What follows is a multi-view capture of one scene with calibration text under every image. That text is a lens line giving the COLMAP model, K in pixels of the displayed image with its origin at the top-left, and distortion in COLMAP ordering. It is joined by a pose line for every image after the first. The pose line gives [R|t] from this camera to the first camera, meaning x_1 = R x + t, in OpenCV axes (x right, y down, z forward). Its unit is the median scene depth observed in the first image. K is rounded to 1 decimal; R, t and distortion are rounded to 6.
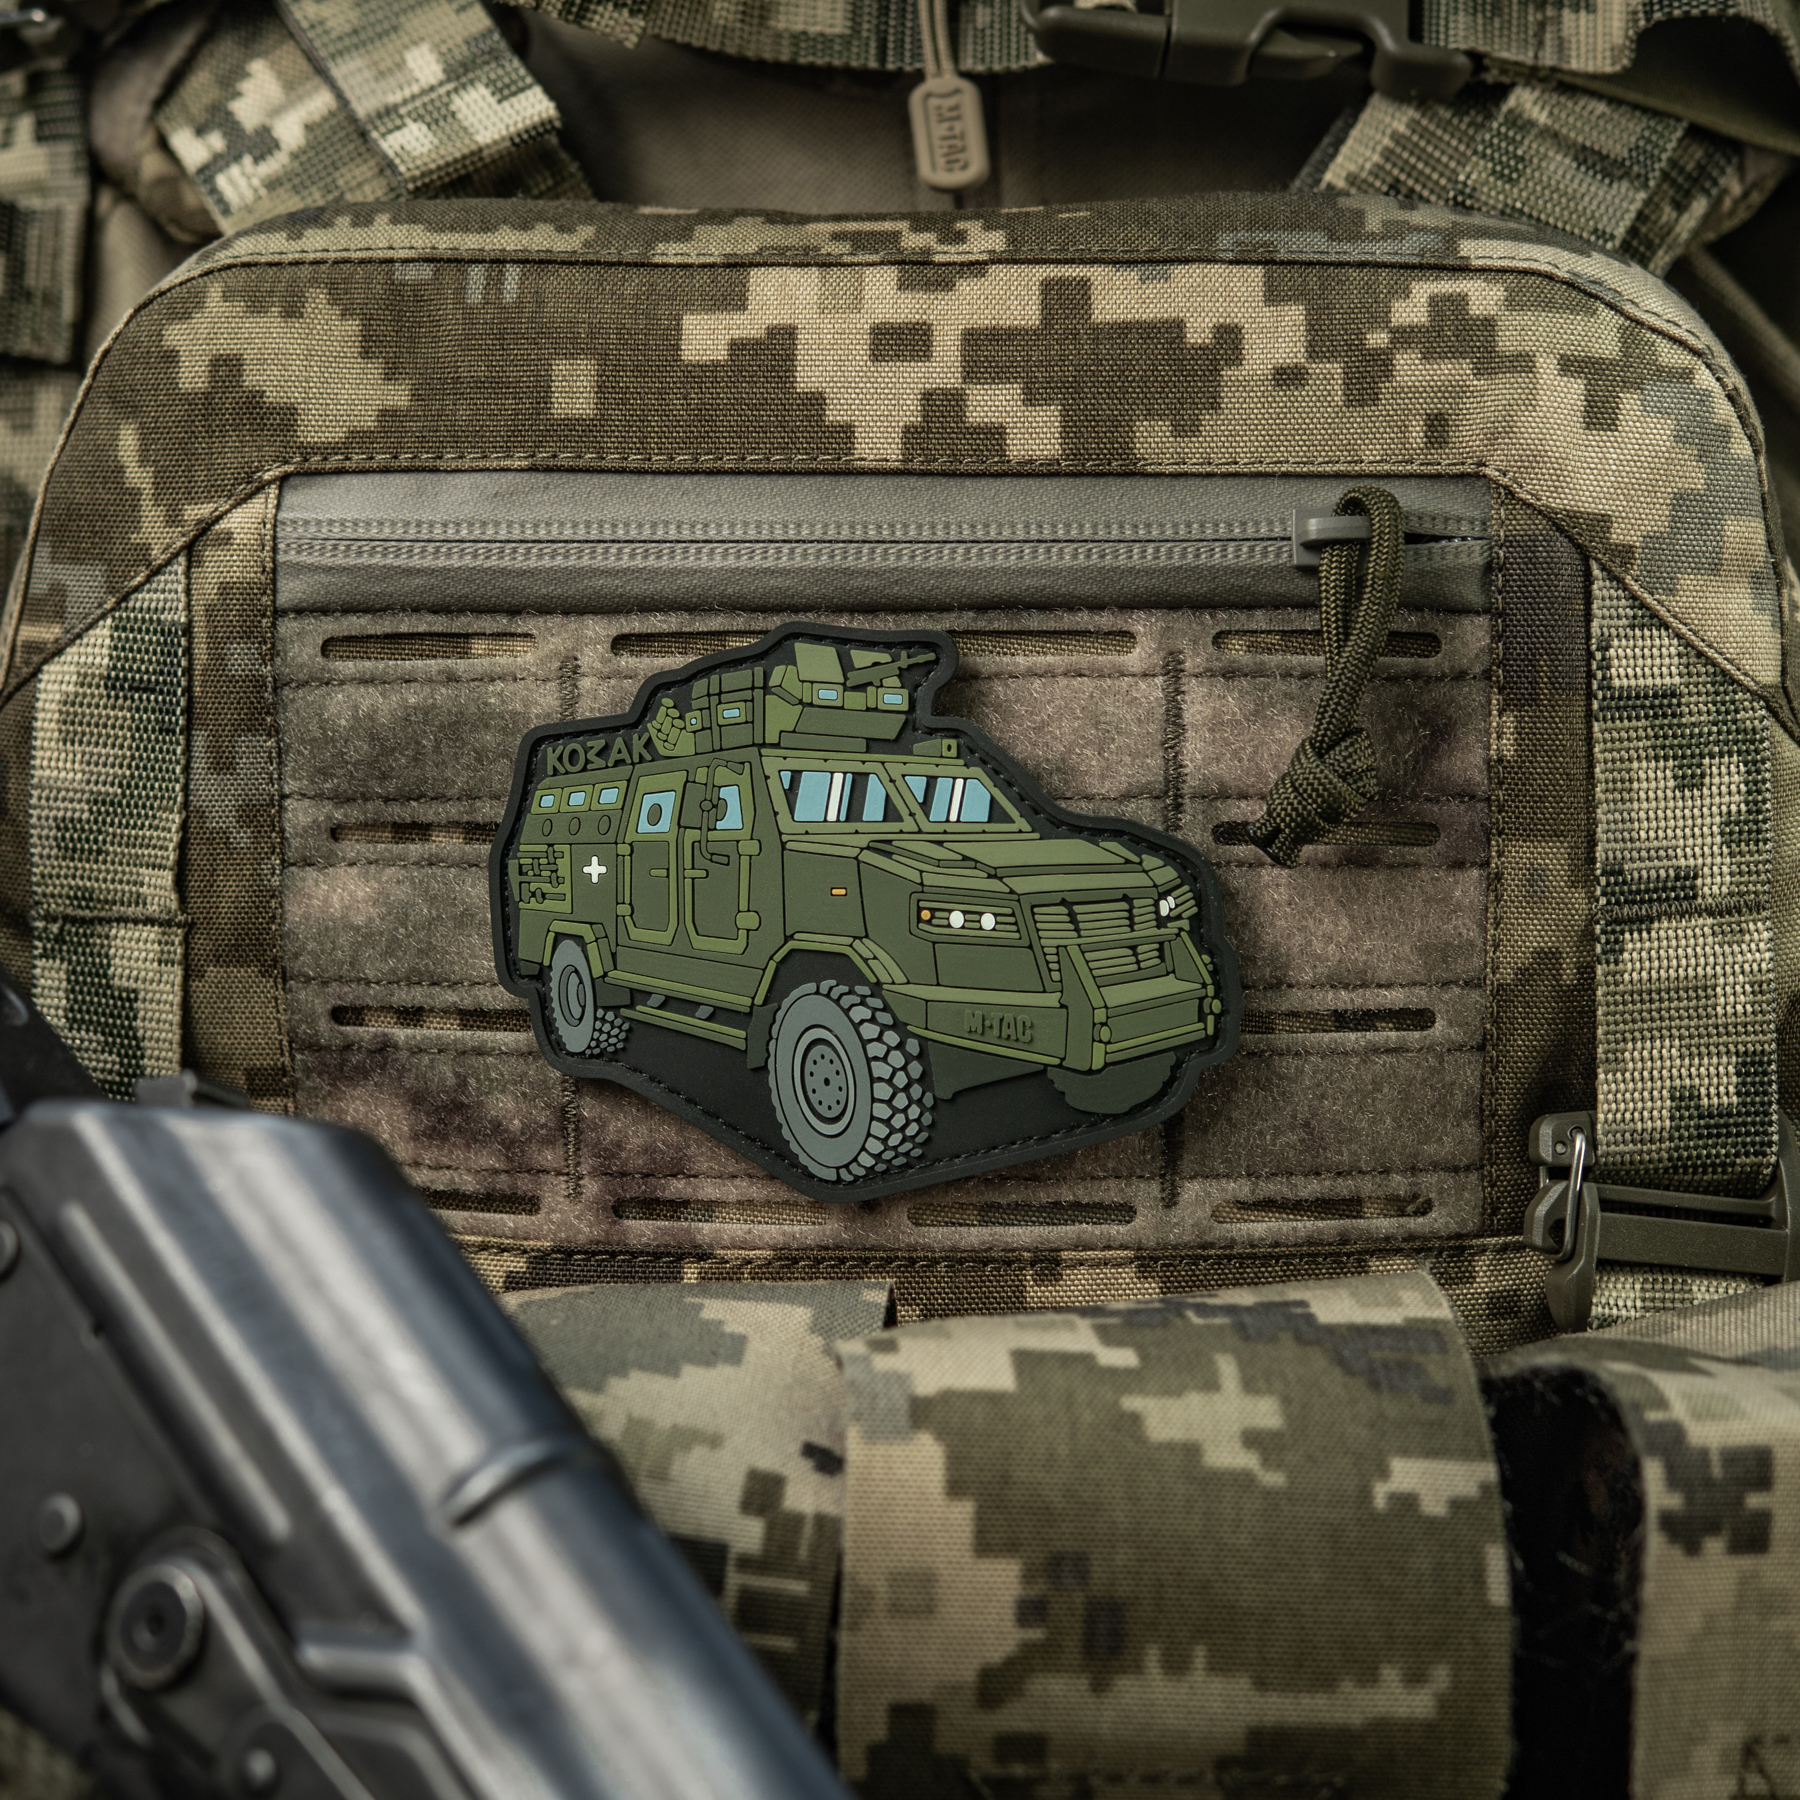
lens RADIAL K [[4573.9, 0, 818.4], [0, 4573.9, 901.8], [0, 0, 1]] dist [0.010839, -0.356292]
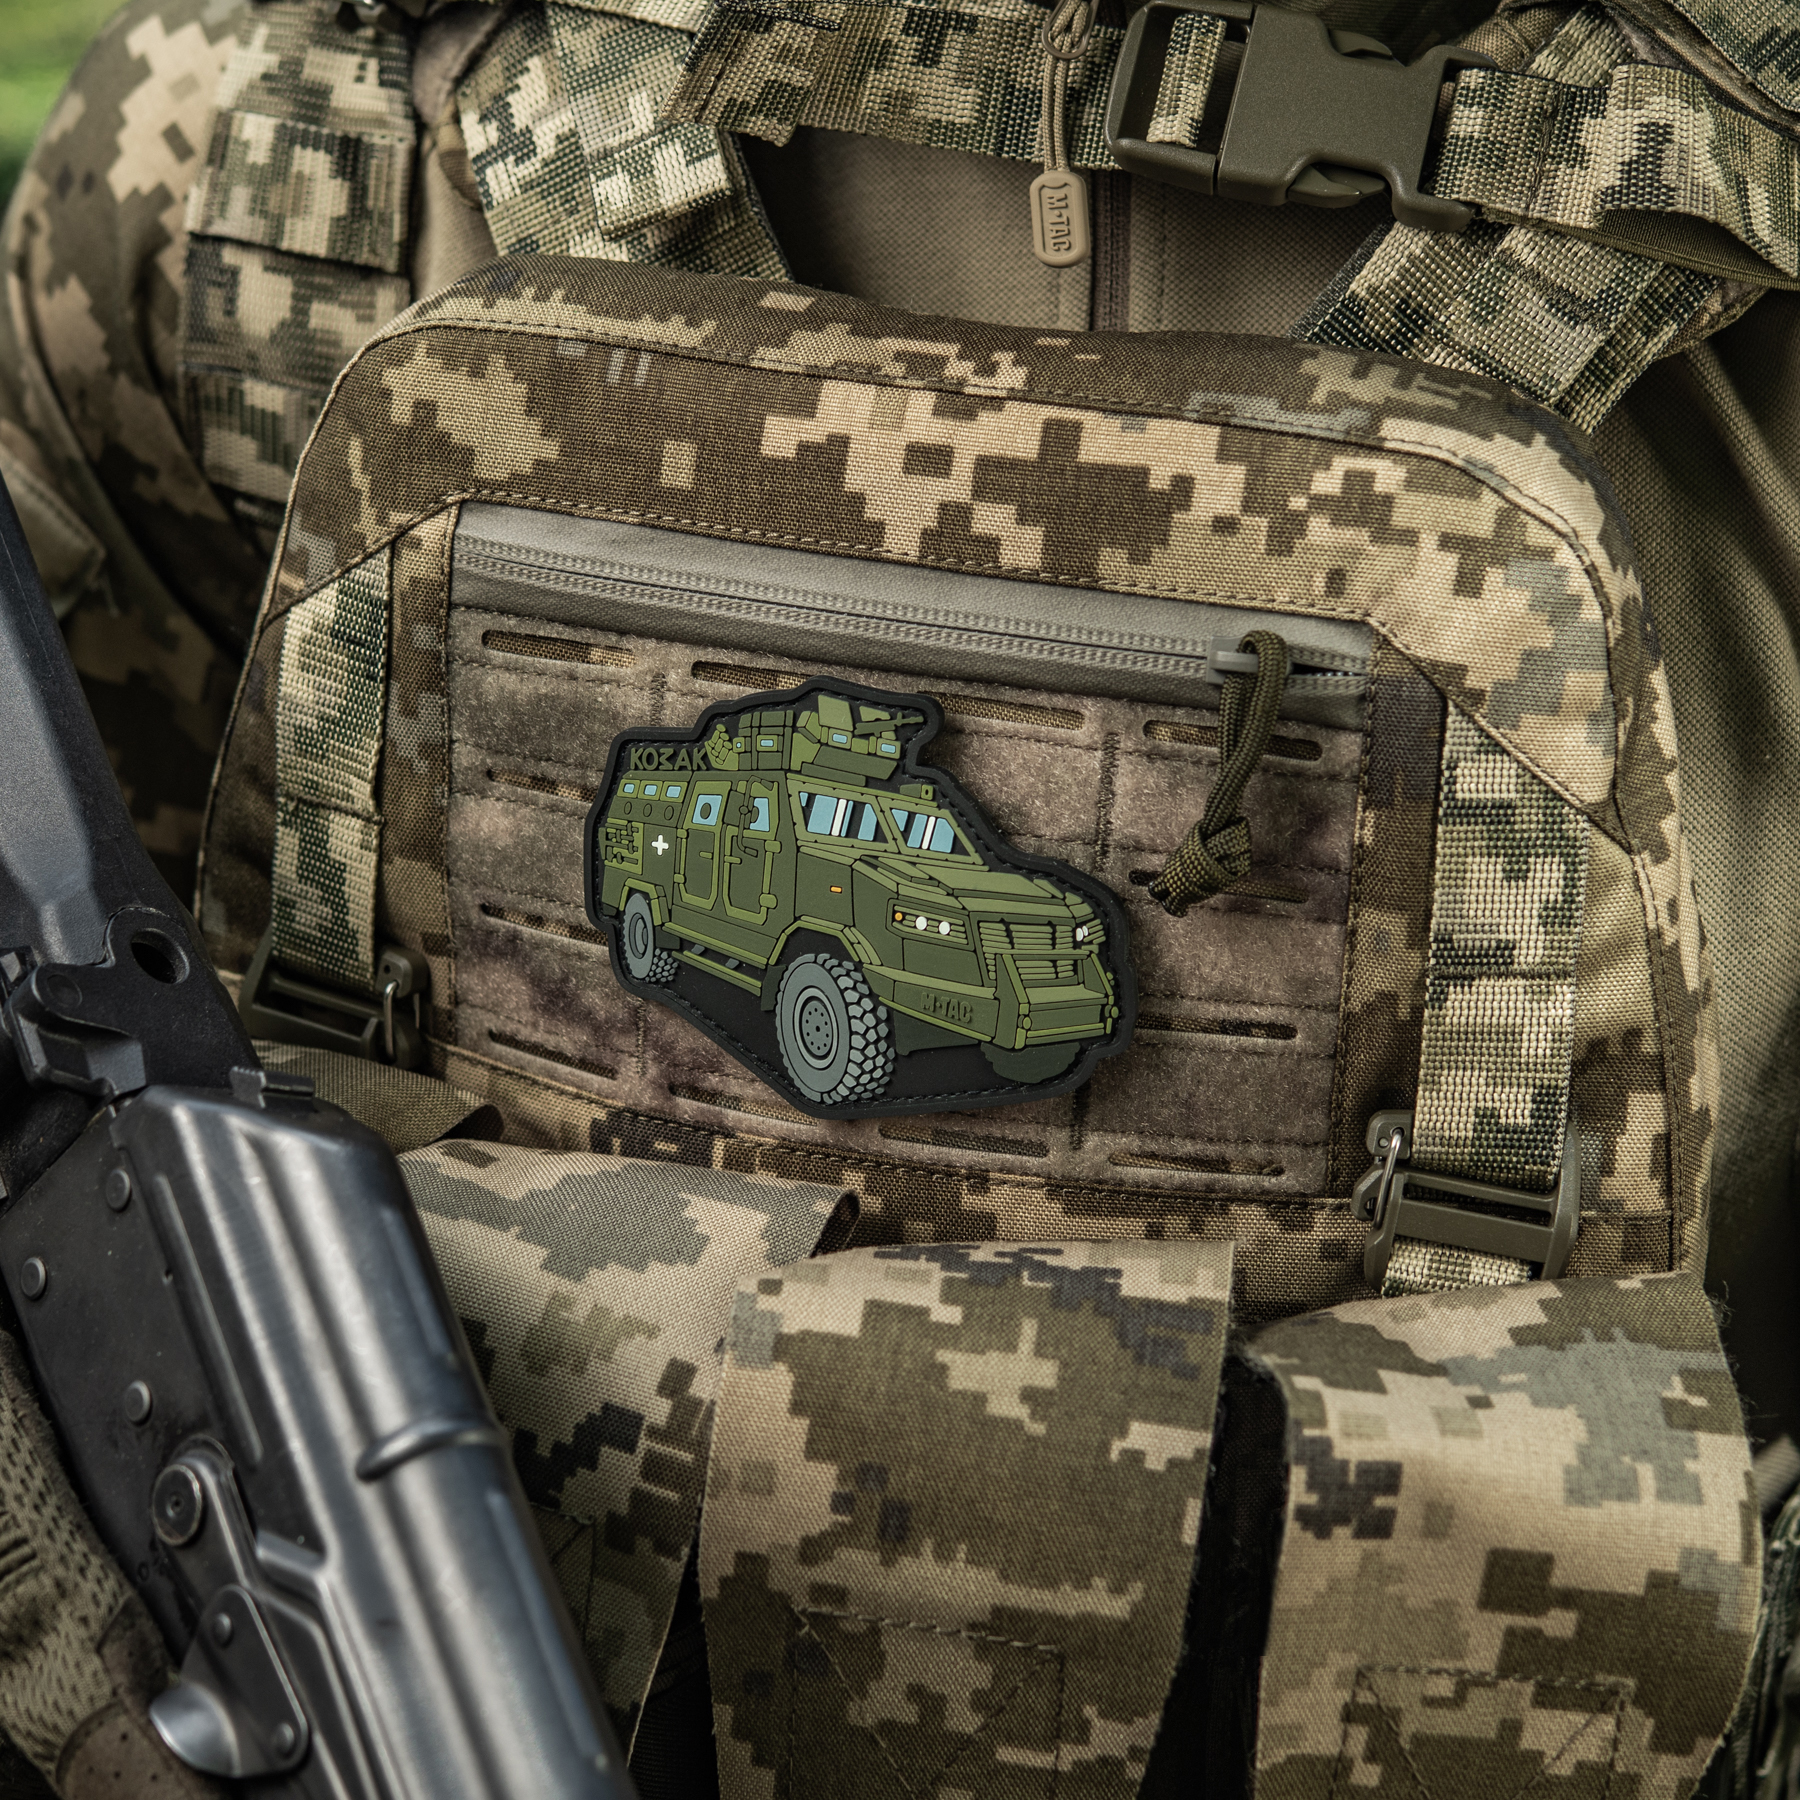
lens RADIAL K [[4672.4, 0, 970.8], [0, 4672.4, 901.0], [0, 0, 1]] dist [0.062183, -0.305995]
pose [[0.977724, 0.120731, -0.171700, 0.268058], [-0.079688, 0.970281, 0.228481, -0.302928], [0.194182, -0.209709, 0.958288, -0.259084]]
